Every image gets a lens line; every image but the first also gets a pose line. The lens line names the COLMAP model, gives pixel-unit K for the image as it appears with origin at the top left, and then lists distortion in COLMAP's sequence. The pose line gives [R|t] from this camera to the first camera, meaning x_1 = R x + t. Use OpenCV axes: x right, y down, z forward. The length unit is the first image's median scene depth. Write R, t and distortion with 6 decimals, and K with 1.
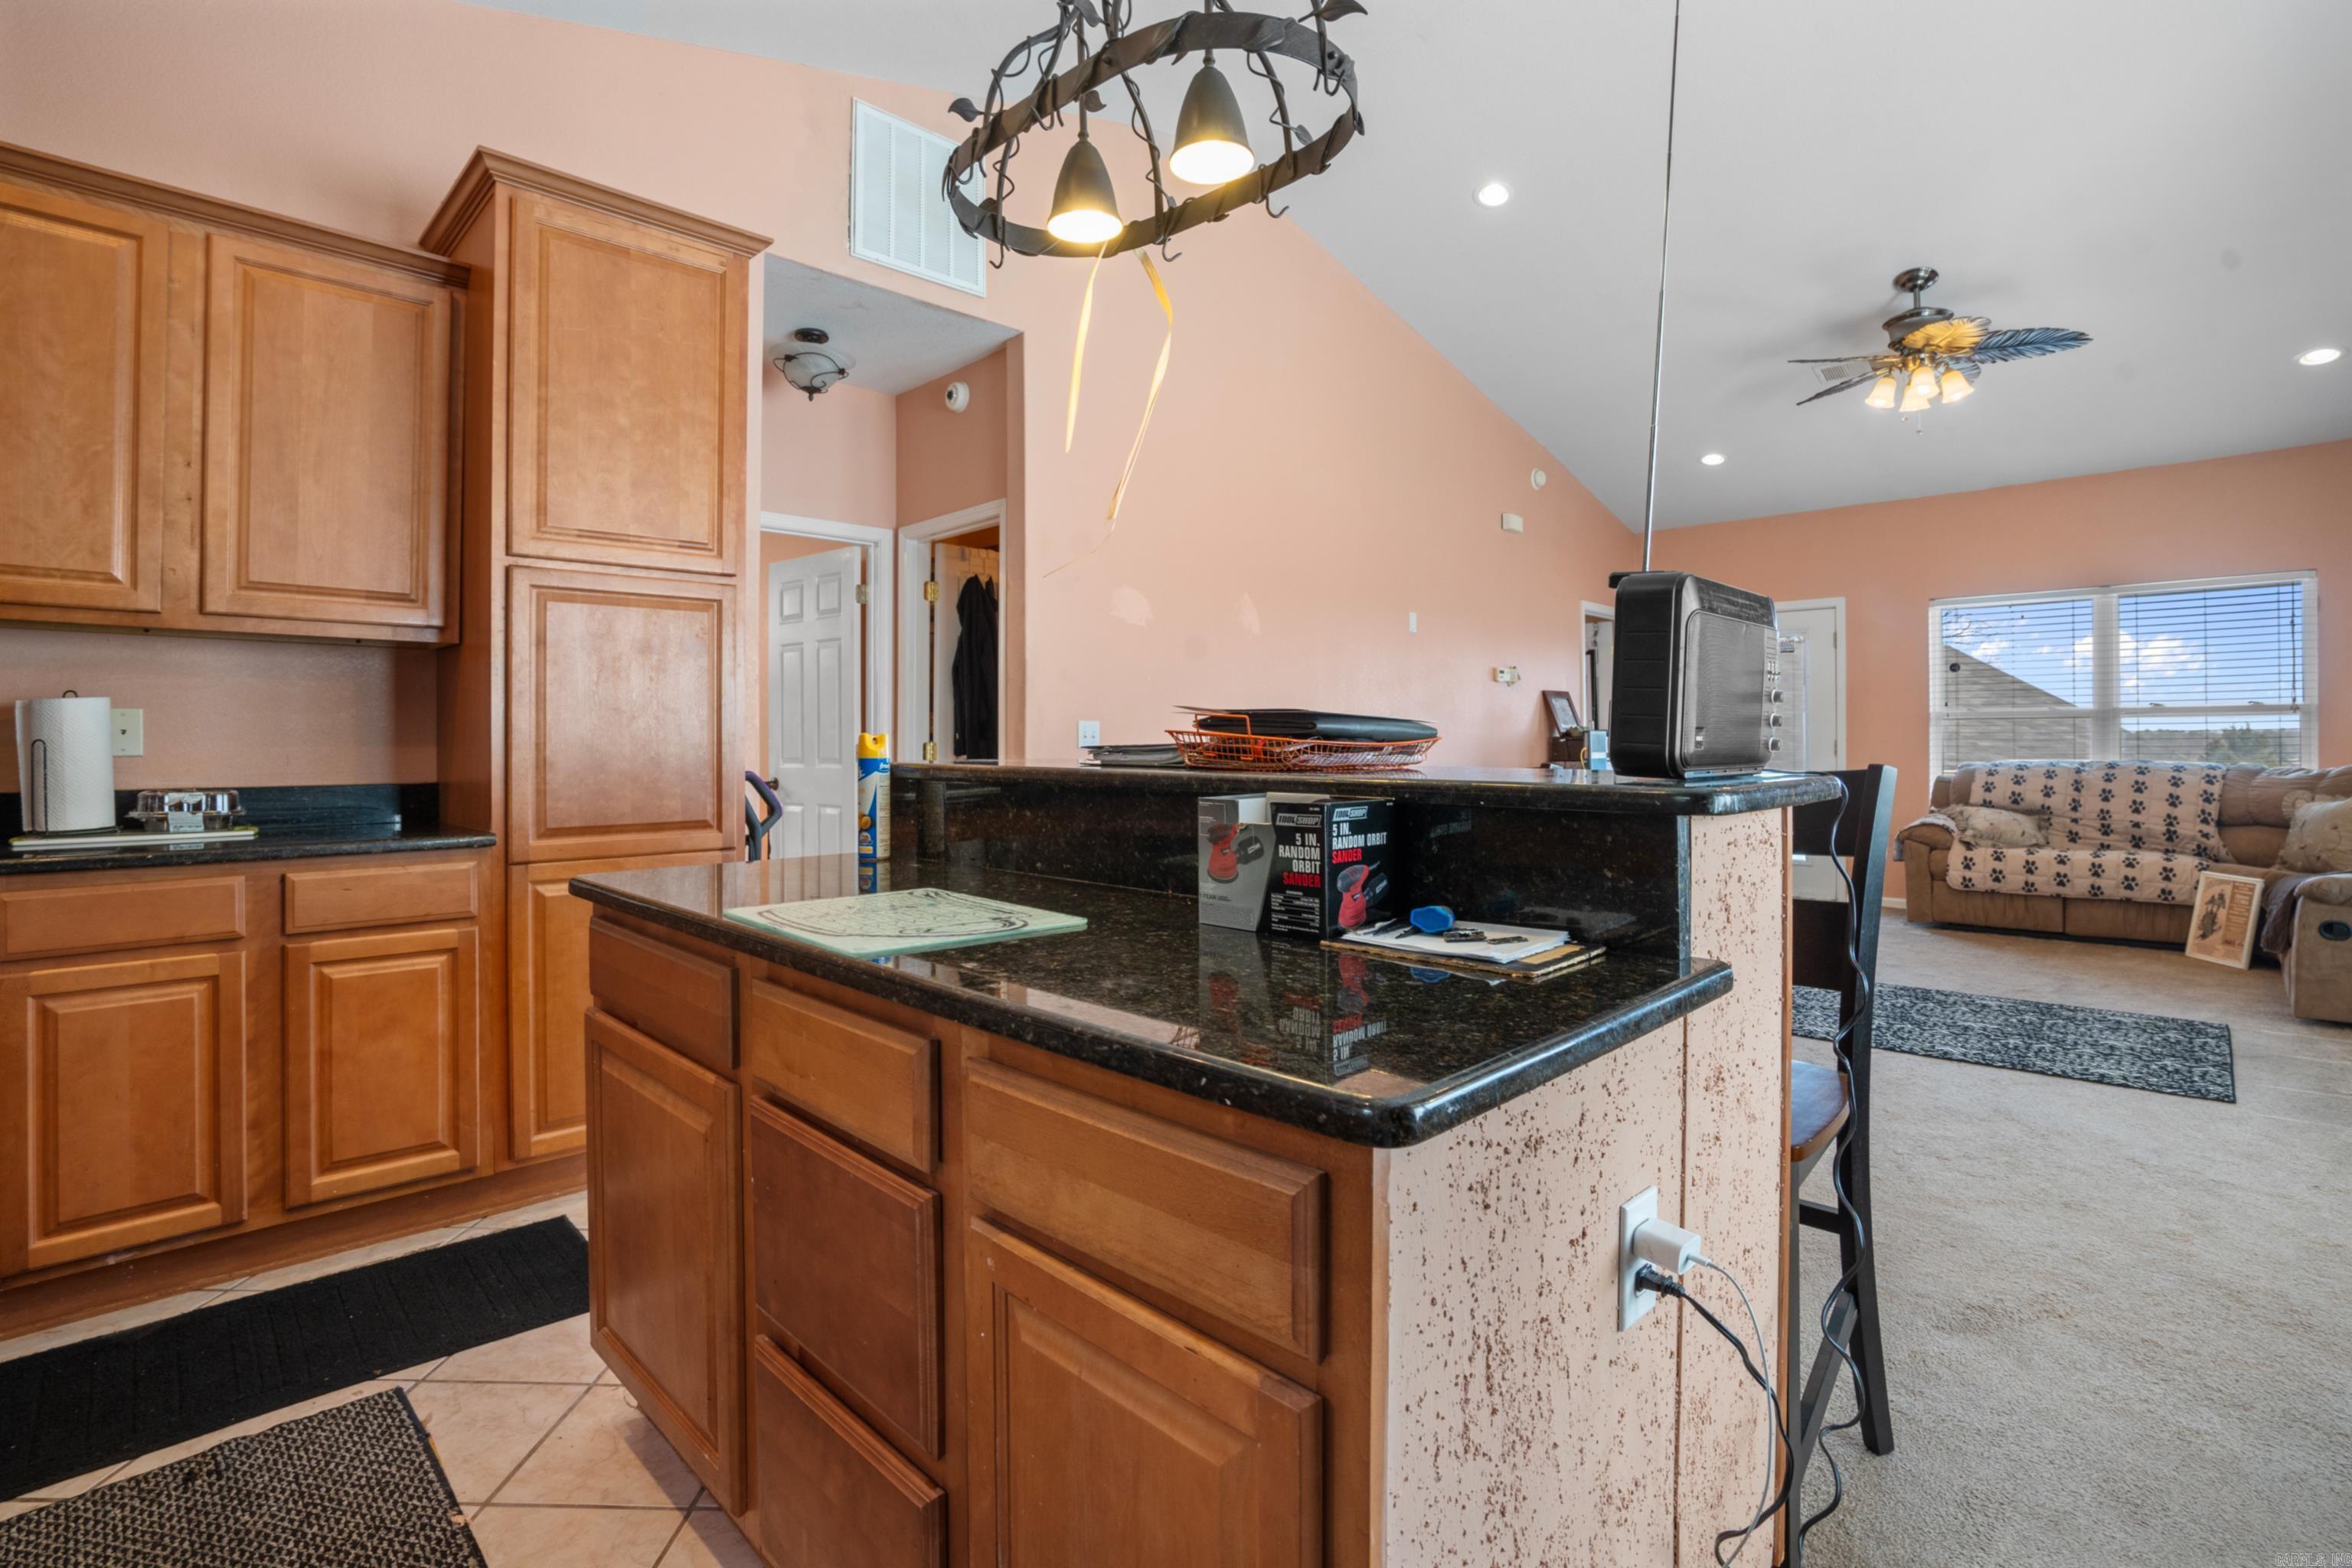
lens RADIAL K [[1097.8, 0, 1183.3], [0, 1097.8, 746.0], [0, 0, 1]] dist [-0.033507, 0.008354]
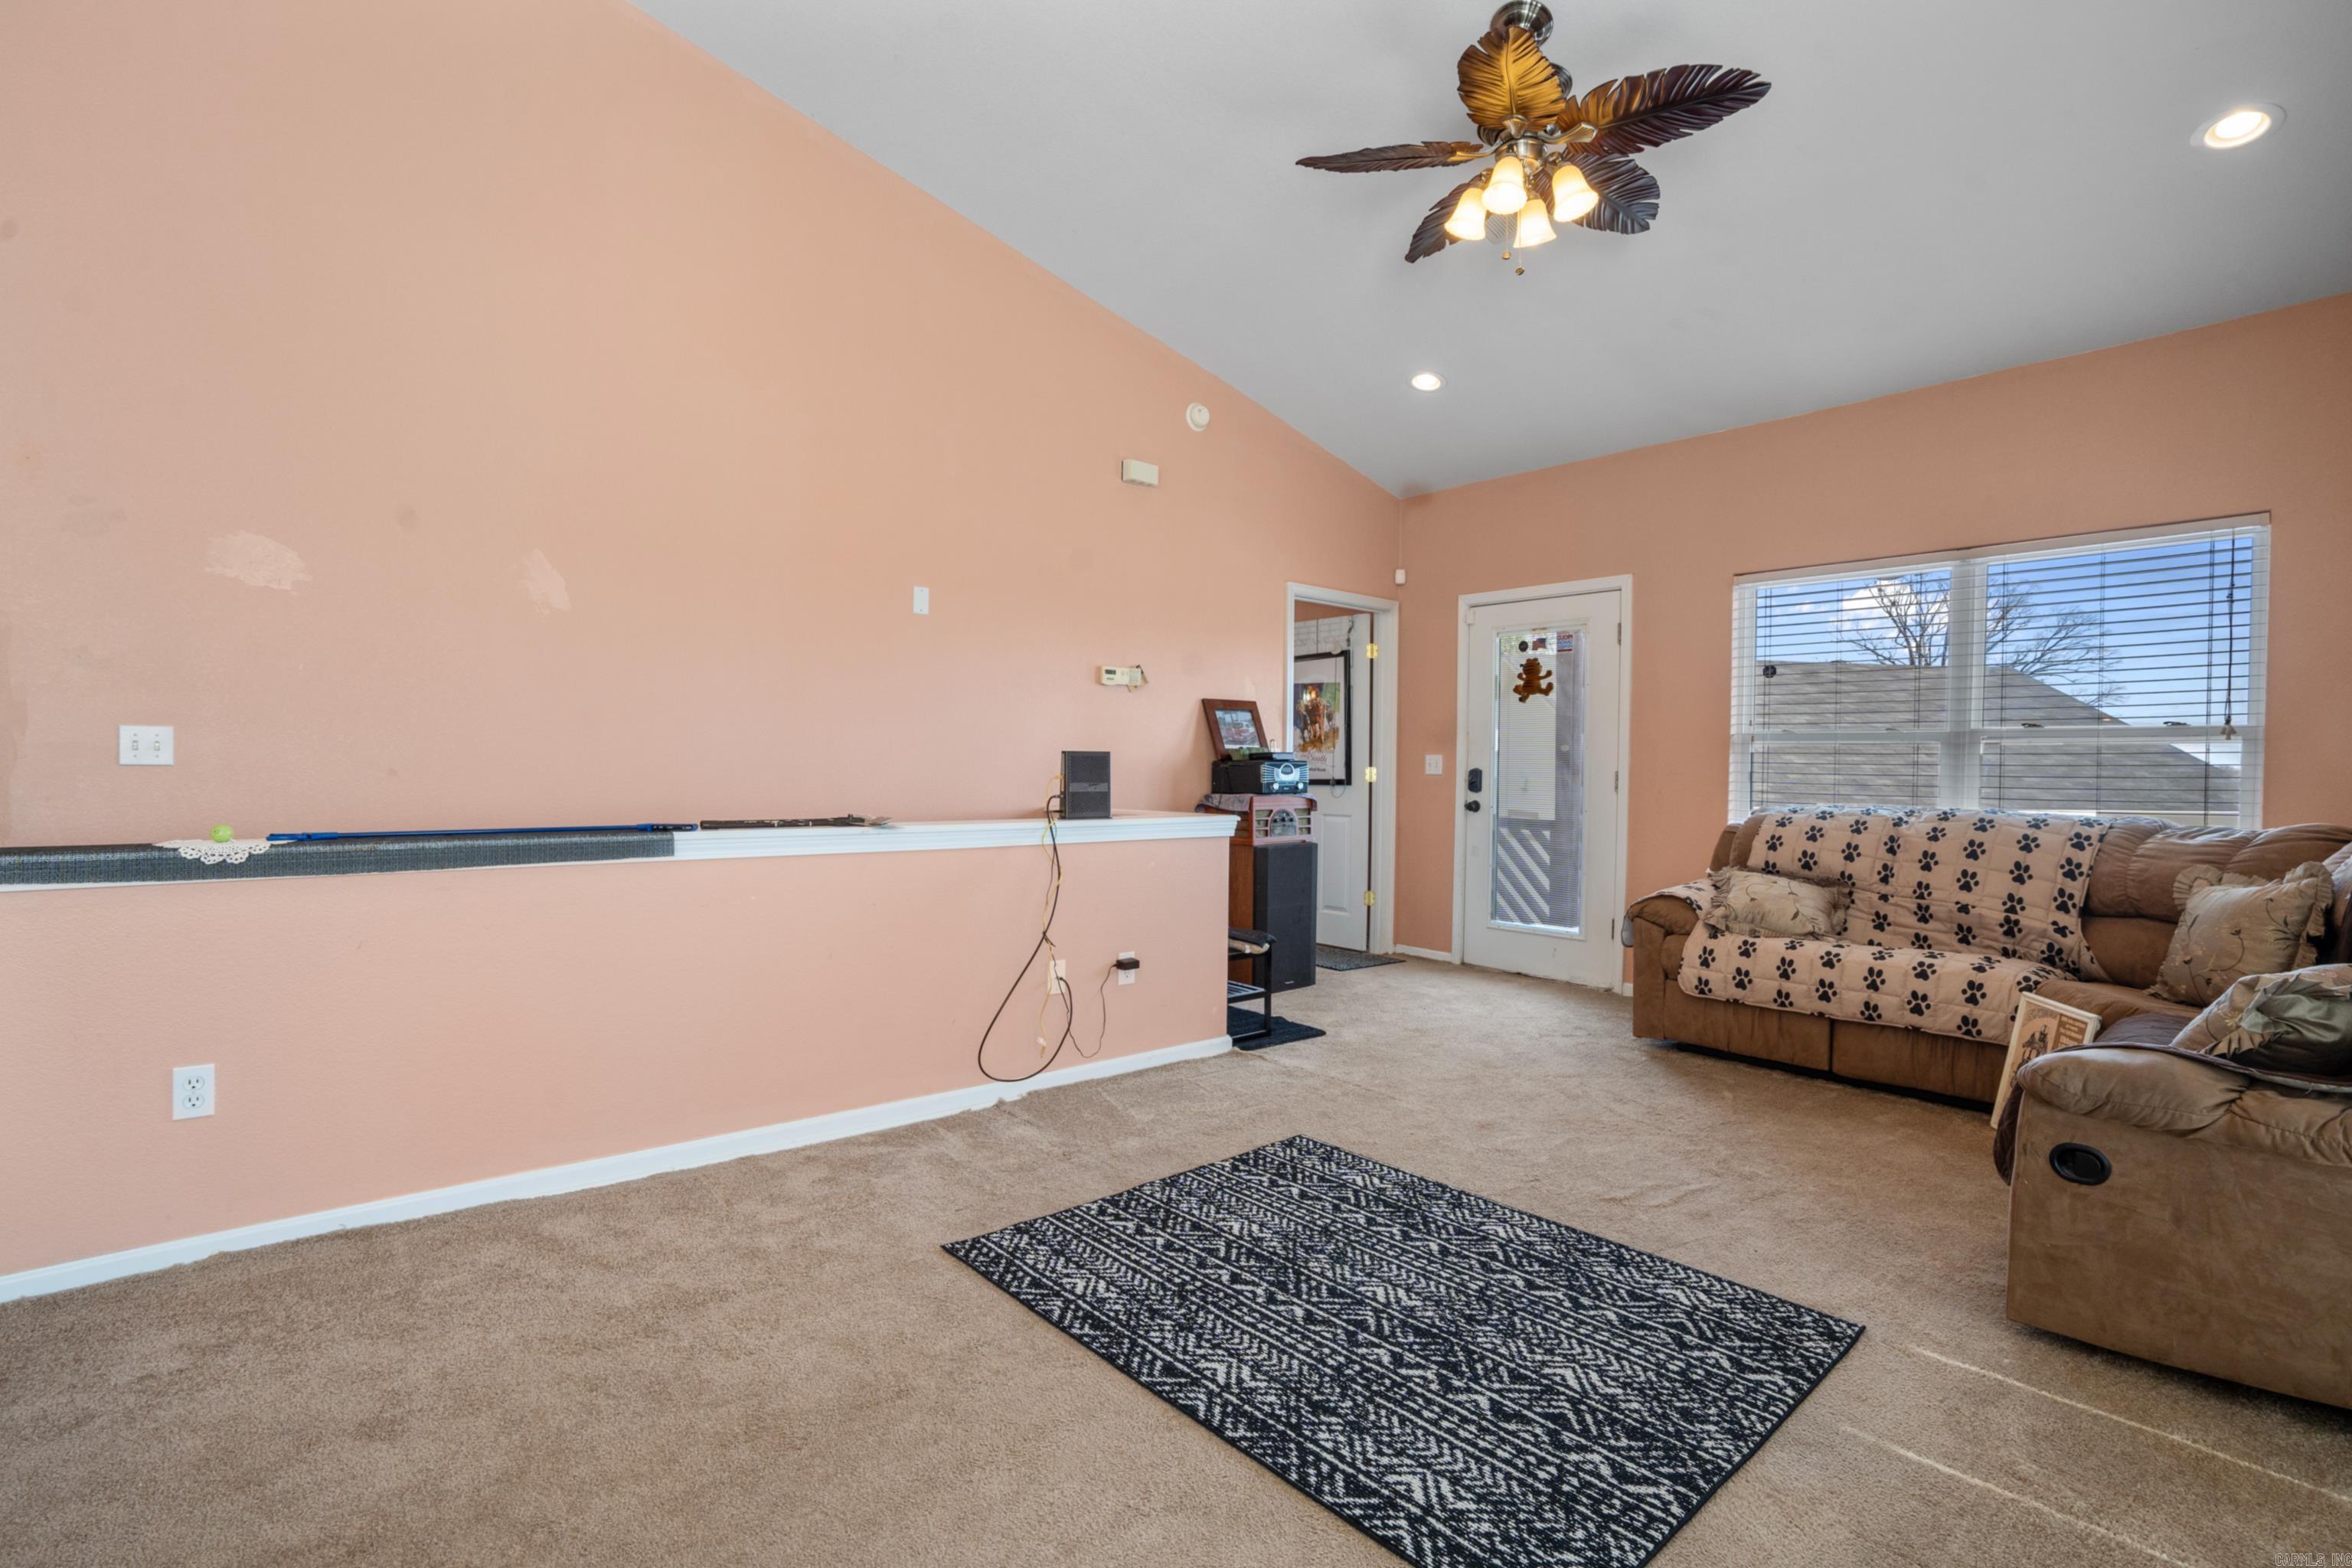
lens RADIAL K [[1097.8, 0, 1181.3], [0, 1097.8, 780.7], [0, 0, 1]] dist [-0.033507, 0.008354]
pose [[0.996418, 0.015373, -0.083153, 0.472202], [-0.014158, 0.999784, 0.015193, -0.007469], [0.083369, -0.013961, 0.996421, 0.310867]]
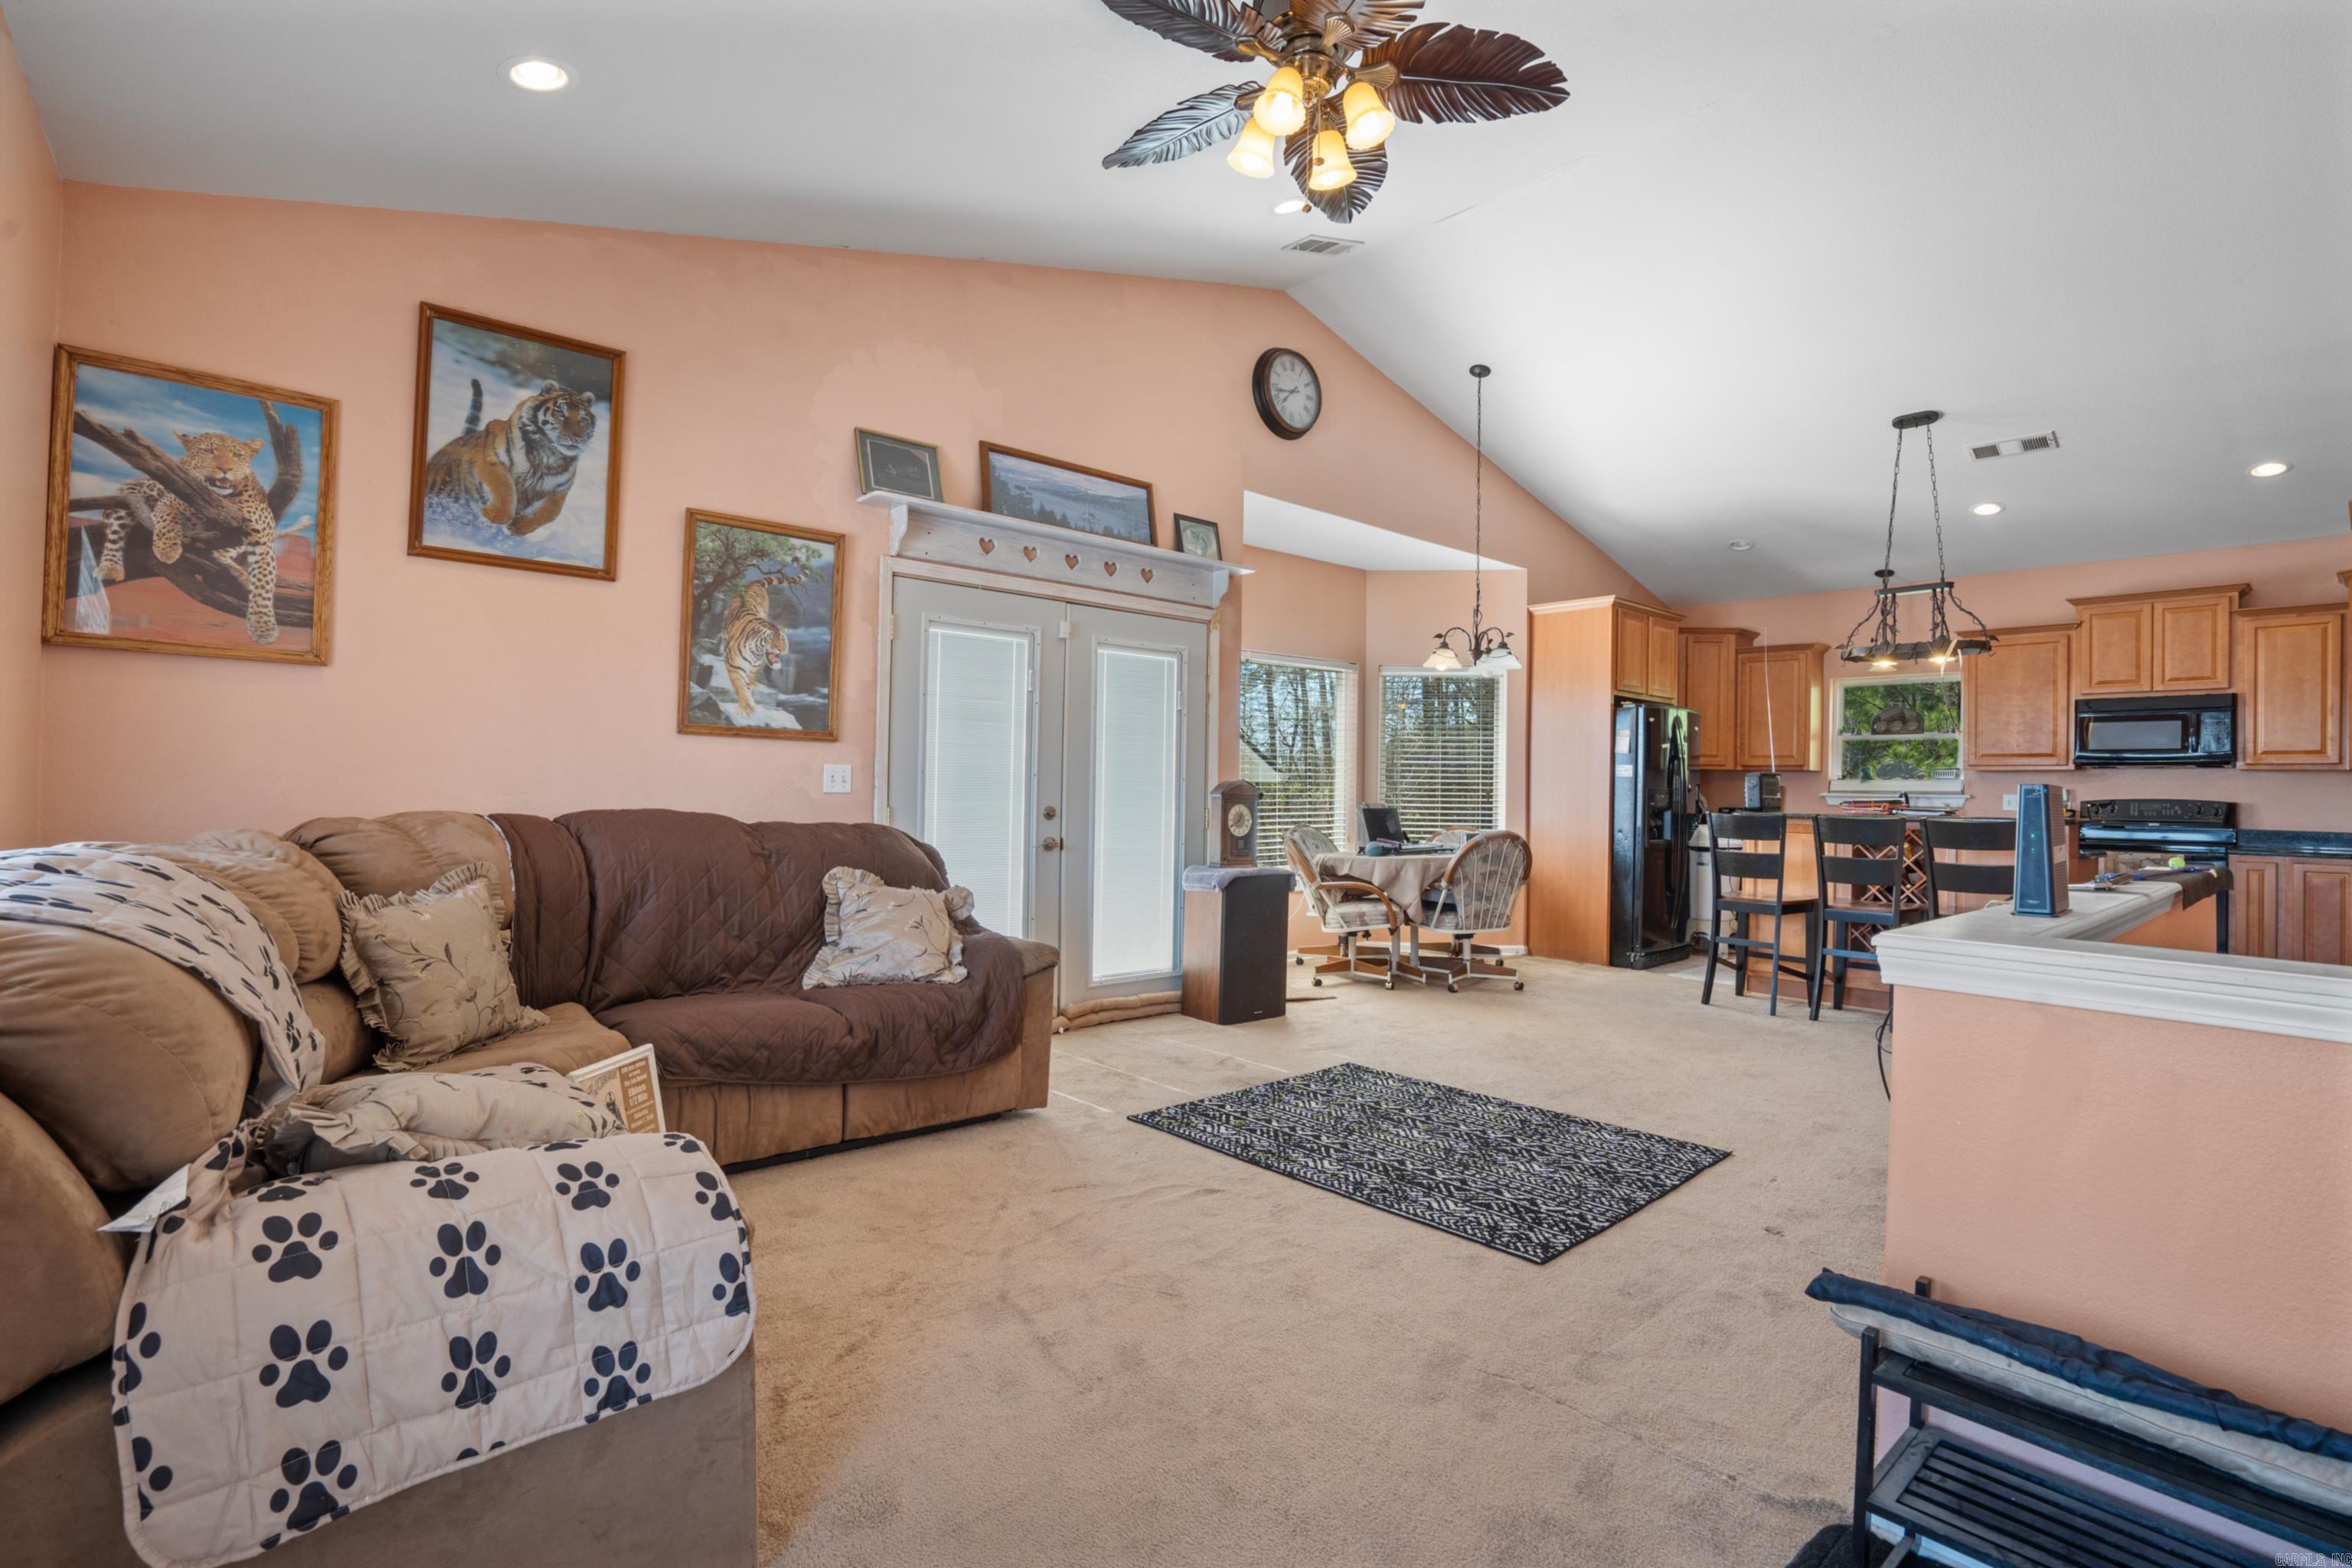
lens RADIAL K [[1097.8, 0, 1161.7], [0, 1097.8, 773.4], [0, 0, 1]] dist [-0.033507, 0.008354]
pose [[-0.997260, -0.014569, 0.072523, 0.613162], [-0.015528, 0.999799, -0.012679, -0.010022], [-0.072323, -0.013770, -0.997286, 1.319221]]
